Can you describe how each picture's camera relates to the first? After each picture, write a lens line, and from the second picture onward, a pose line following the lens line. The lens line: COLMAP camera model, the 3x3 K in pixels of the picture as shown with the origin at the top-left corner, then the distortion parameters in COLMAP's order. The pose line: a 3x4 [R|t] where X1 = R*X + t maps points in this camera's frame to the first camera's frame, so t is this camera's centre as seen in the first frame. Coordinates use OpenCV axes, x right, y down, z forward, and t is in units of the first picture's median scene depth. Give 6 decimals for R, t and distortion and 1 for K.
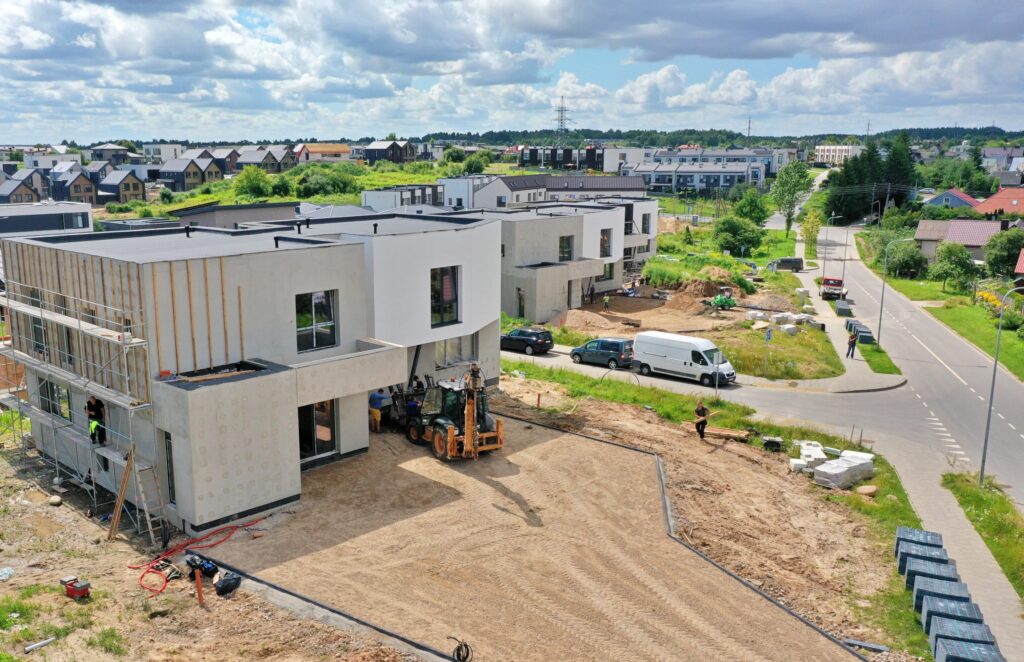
lens RADIAL K [[937.5, 0, 433.9], [0, 937.5, 332.4], [0, 0, 1]] dist [-0.008522, -0.007318]
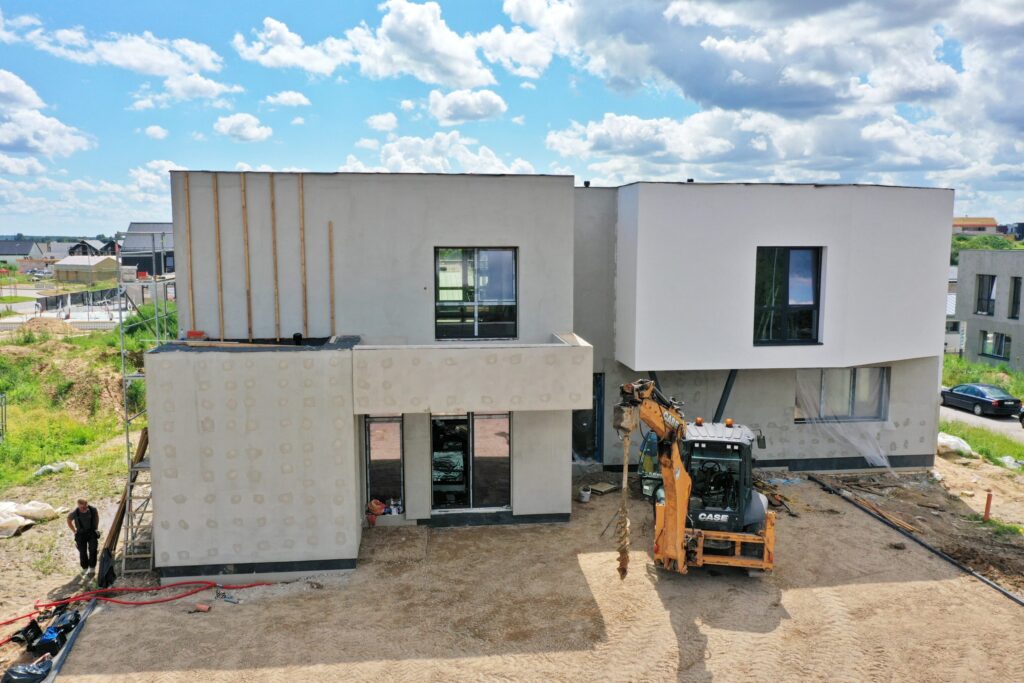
lens RADIAL K [[801.2, 0, 512.0], [0, 801.2, 341.5], [0, 0, 1]] dist [-0.004170, -0.007379]
pose [[0.788879, 0.079304, -0.609410, 0.196830], [-0.122550, 0.992022, -0.029547, 0.028720], [0.602205, 0.097993, 0.792305, 0.517581]]
